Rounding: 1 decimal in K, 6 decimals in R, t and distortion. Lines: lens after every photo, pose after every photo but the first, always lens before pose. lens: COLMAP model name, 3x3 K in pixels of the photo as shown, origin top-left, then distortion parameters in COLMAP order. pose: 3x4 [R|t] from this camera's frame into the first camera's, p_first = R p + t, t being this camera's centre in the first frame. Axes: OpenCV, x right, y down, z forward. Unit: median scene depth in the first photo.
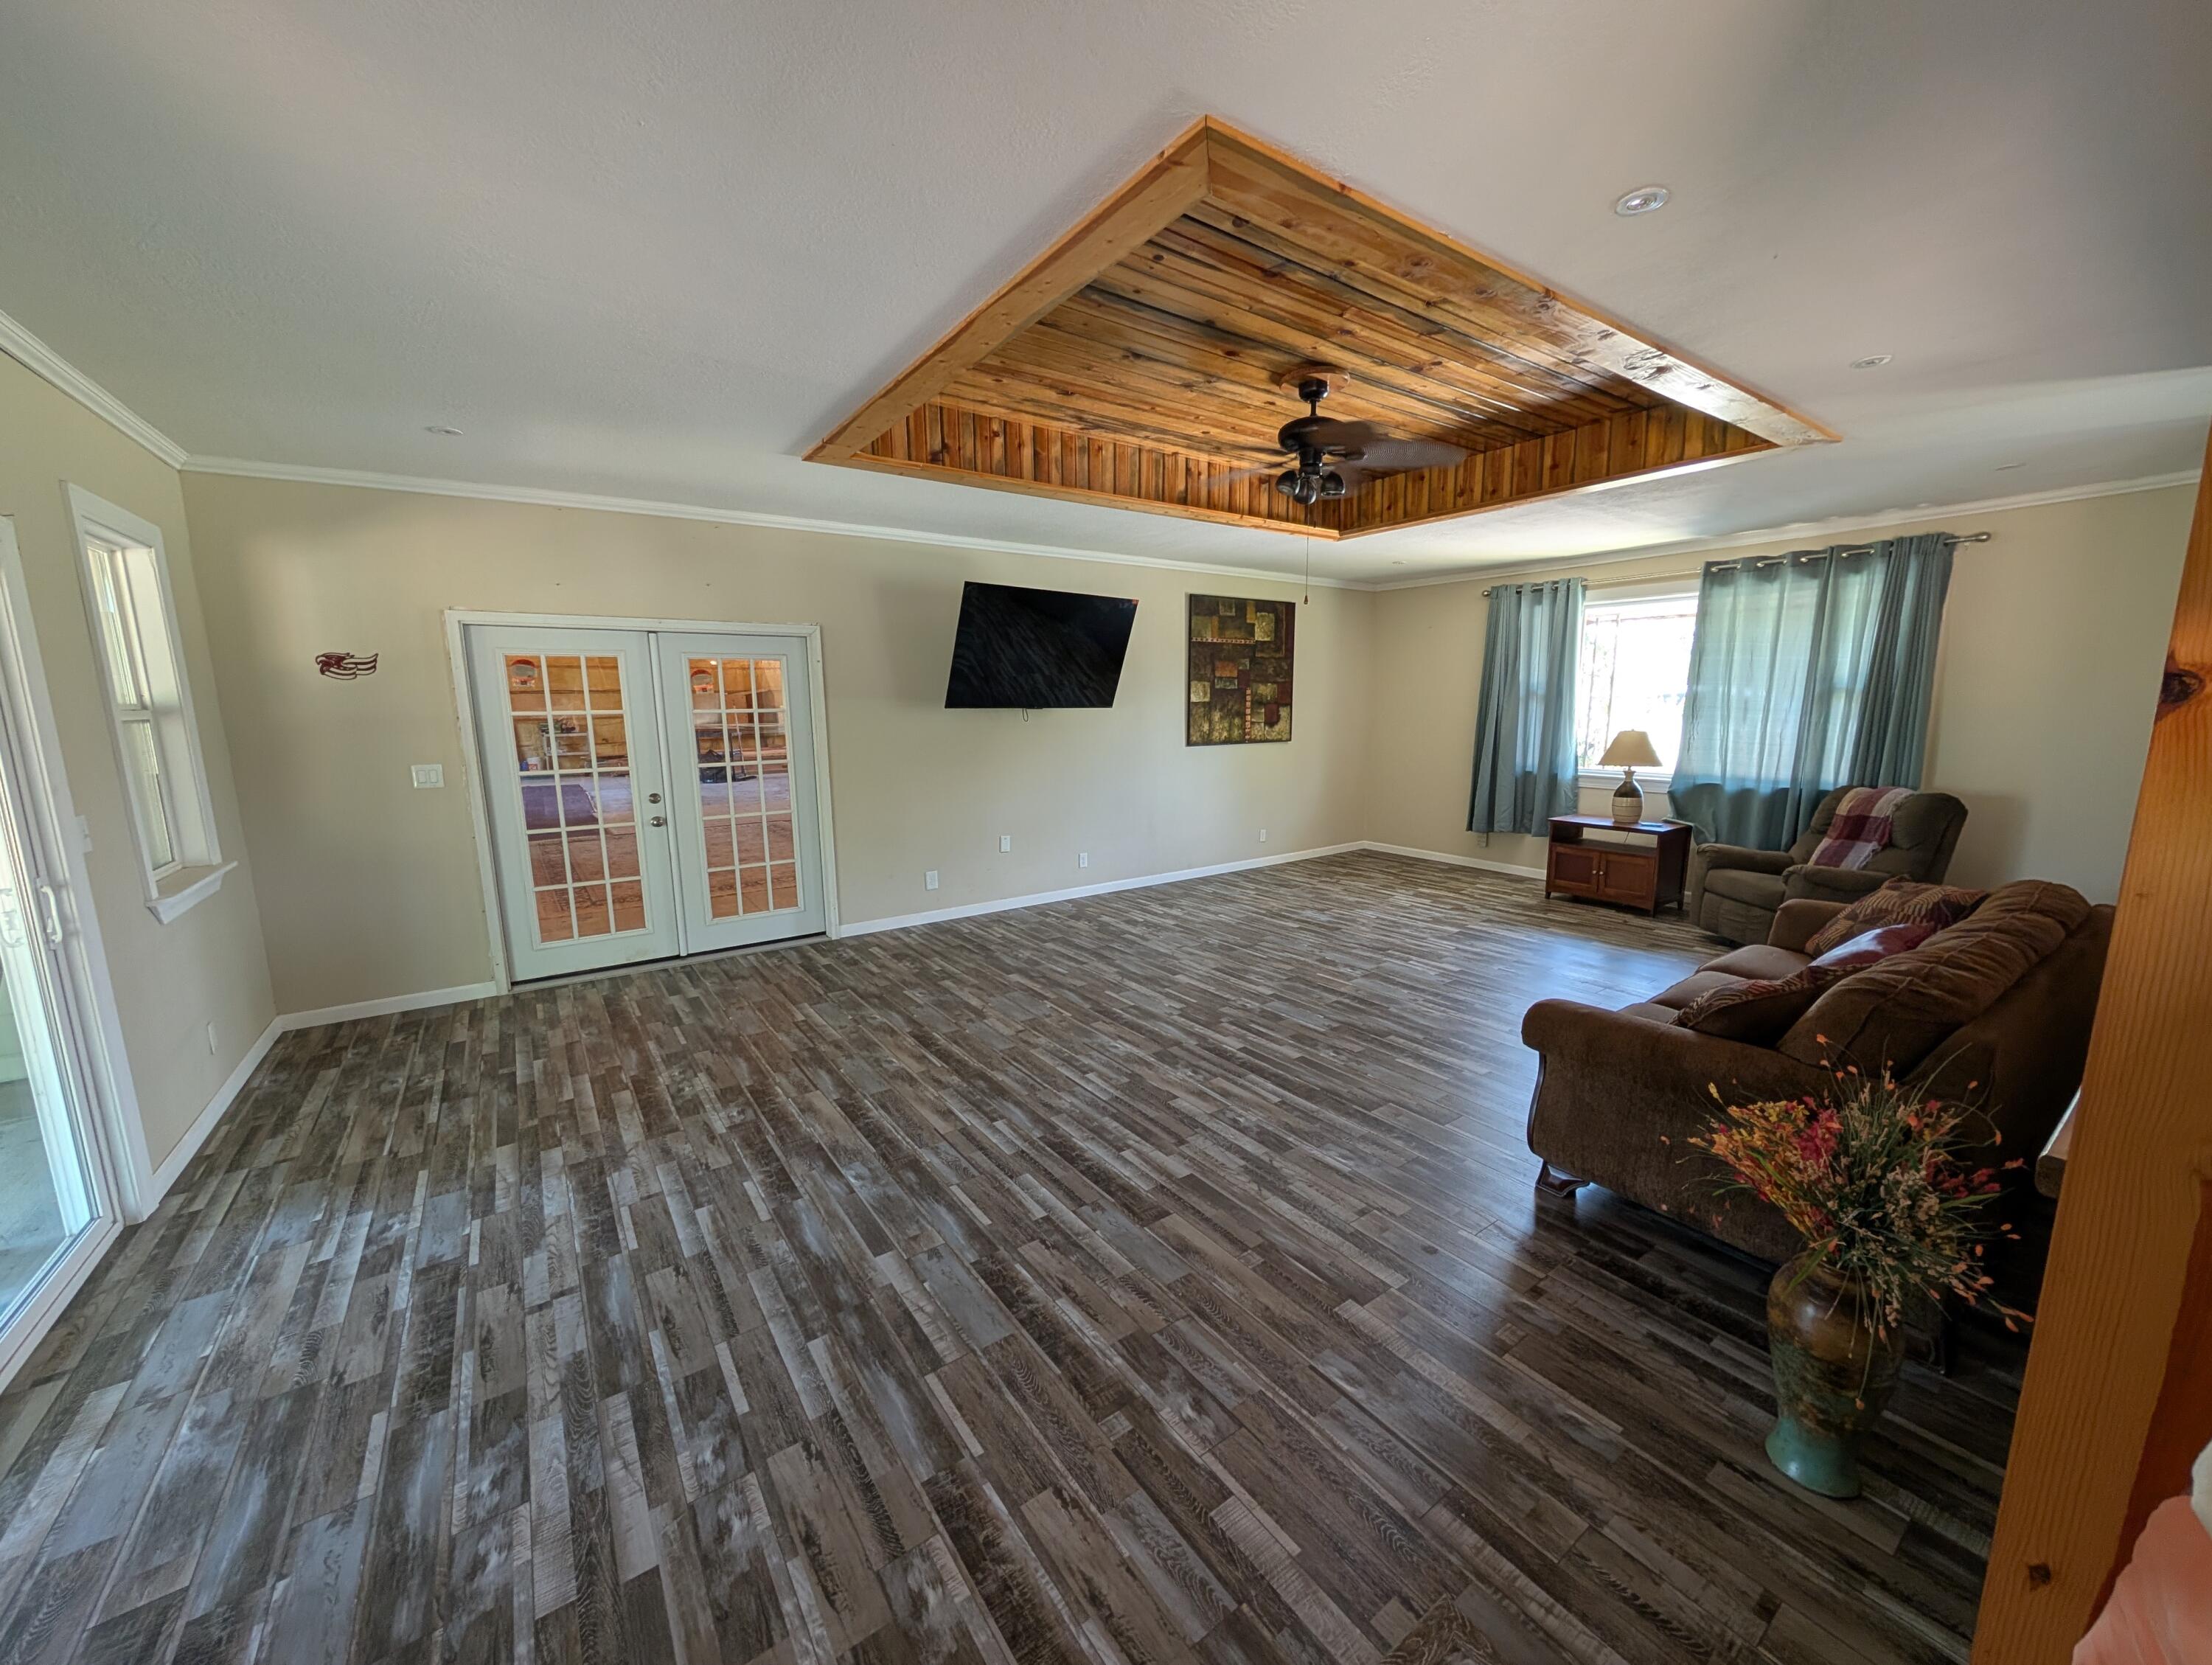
lens RADIAL K [[835.1, 0, 1097.0], [0, 835.1, 838.5], [0, 0, 1]] dist [-0.003298, -0.000268]
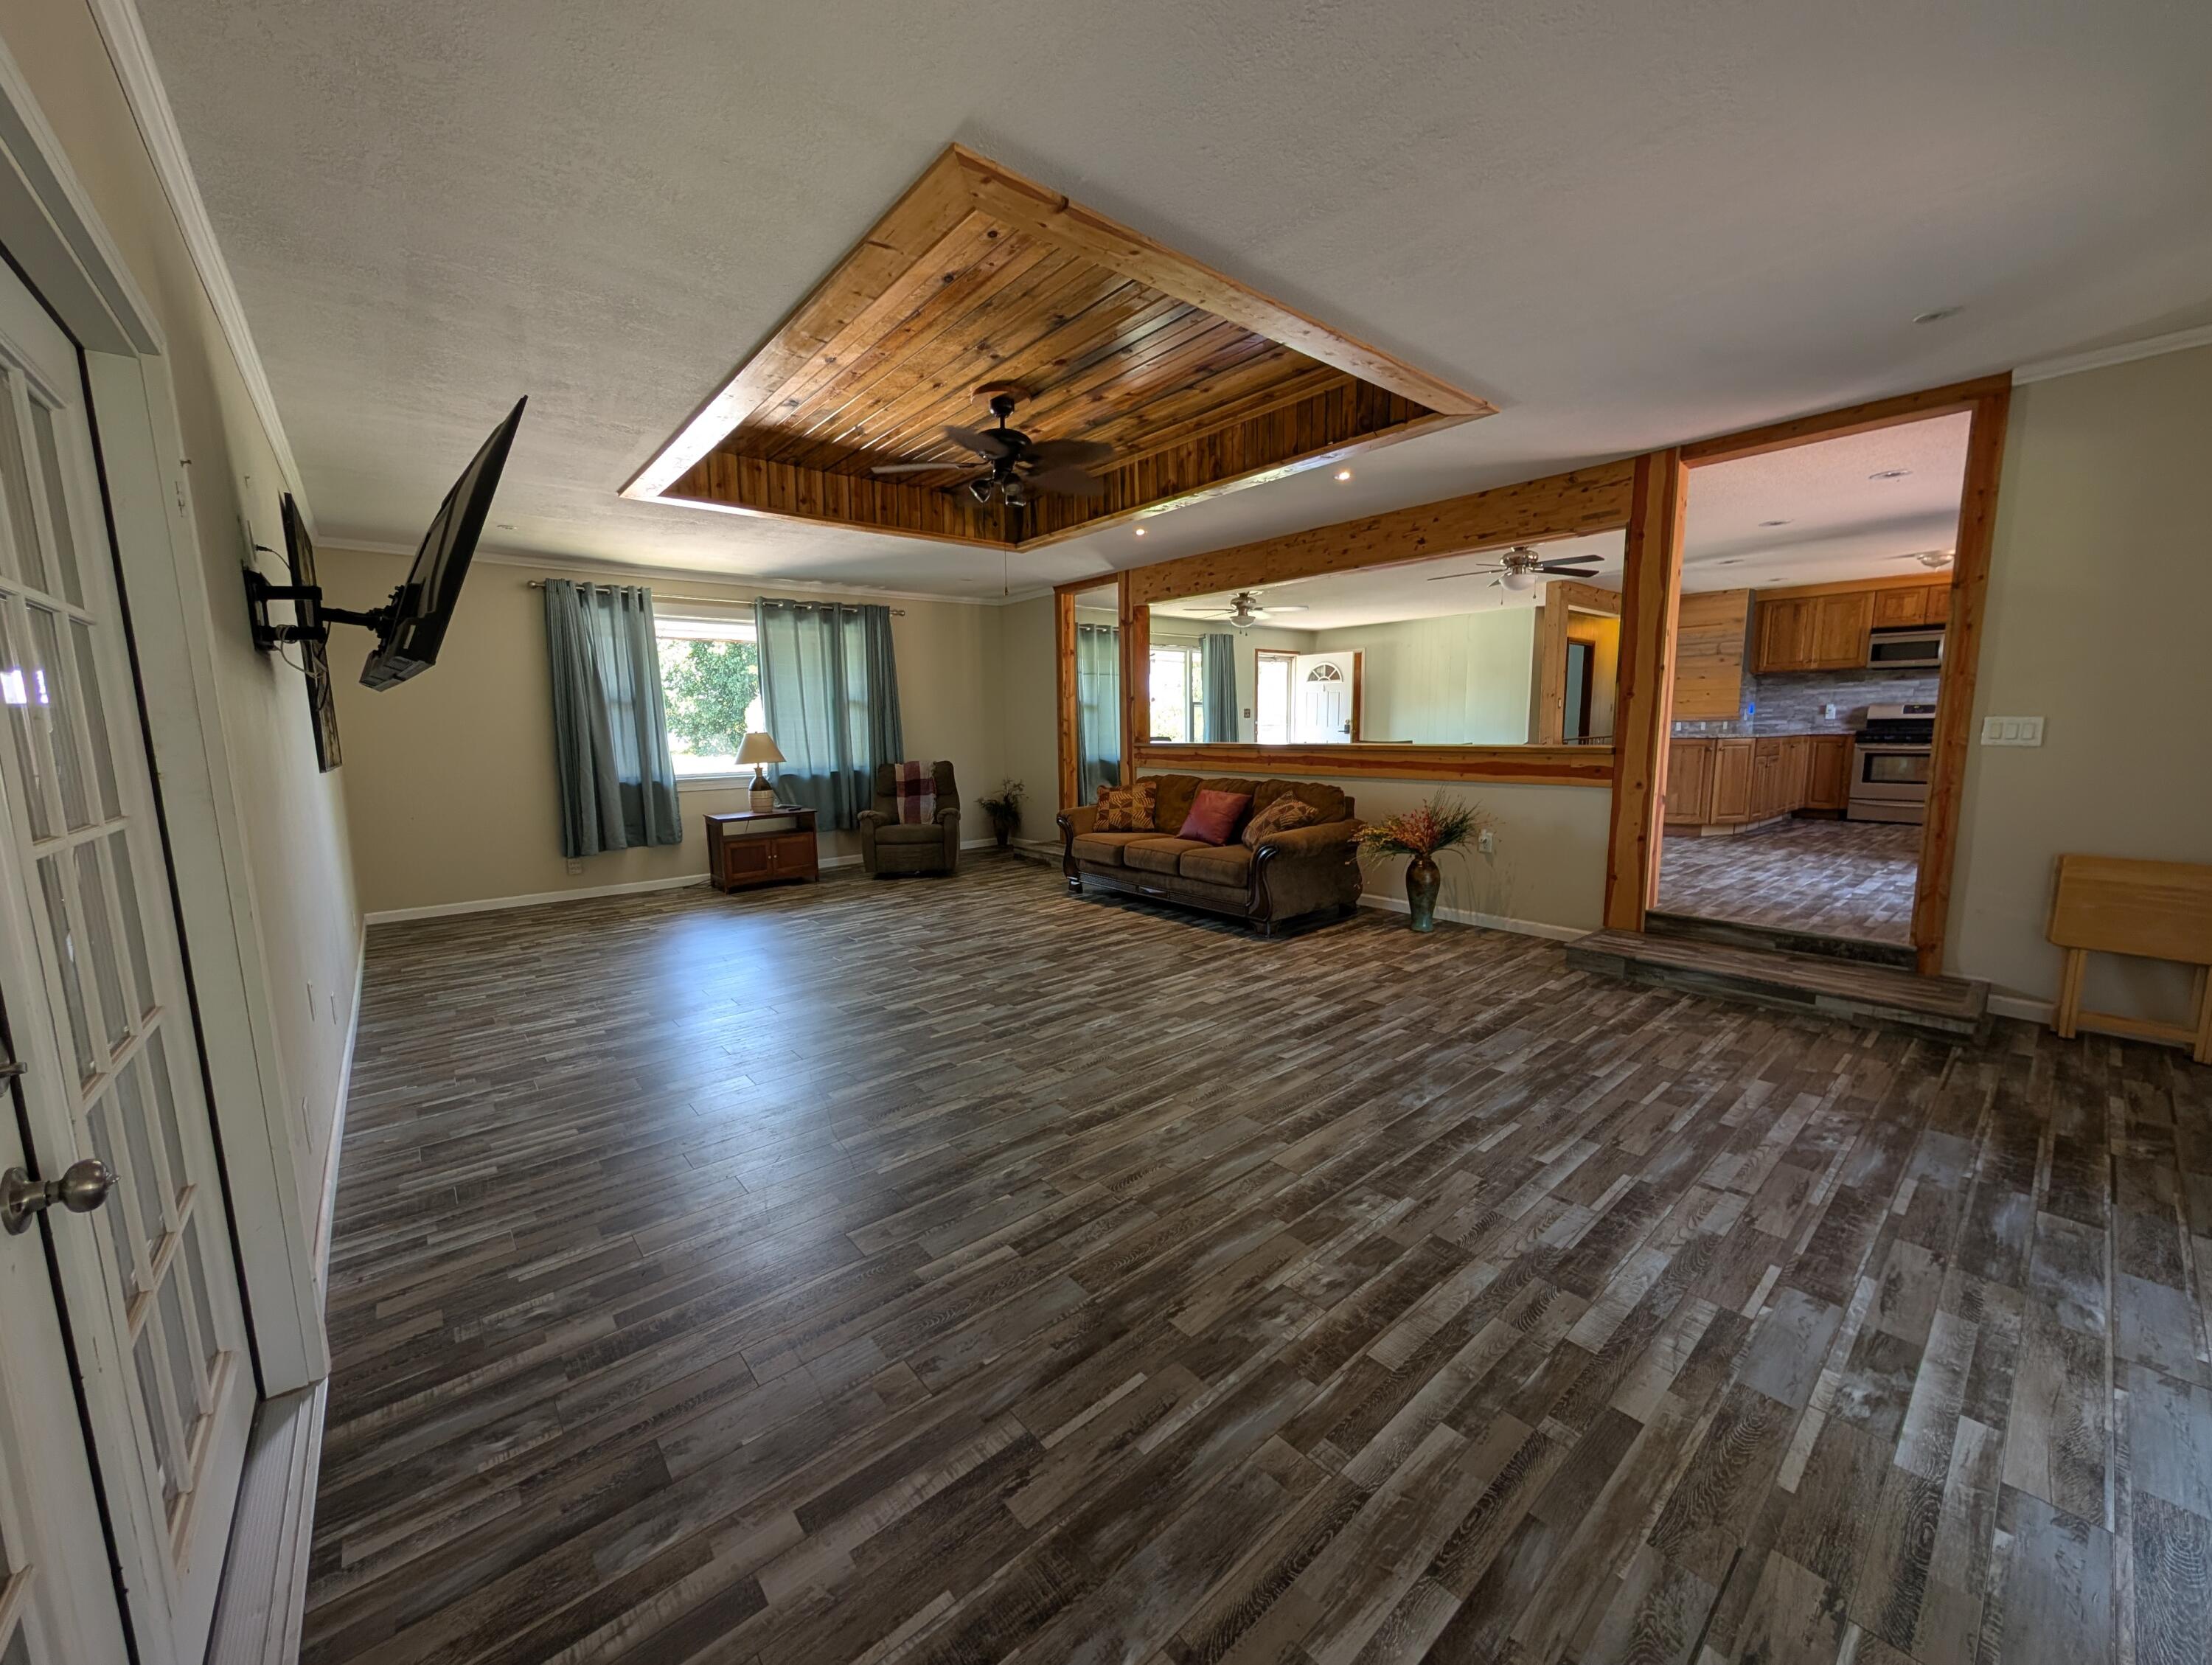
lens RADIAL K [[835.1, 0, 1102.6], [0, 835.1, 836.5], [0, 0, 1]] dist [-0.003298, -0.000268]
pose [[-0.087154, -0.122778, 0.988600, -1.129453], [0.181948, 0.973722, 0.136971, -0.120906], [-0.979438, 0.191812, -0.062525, 1.257489]]
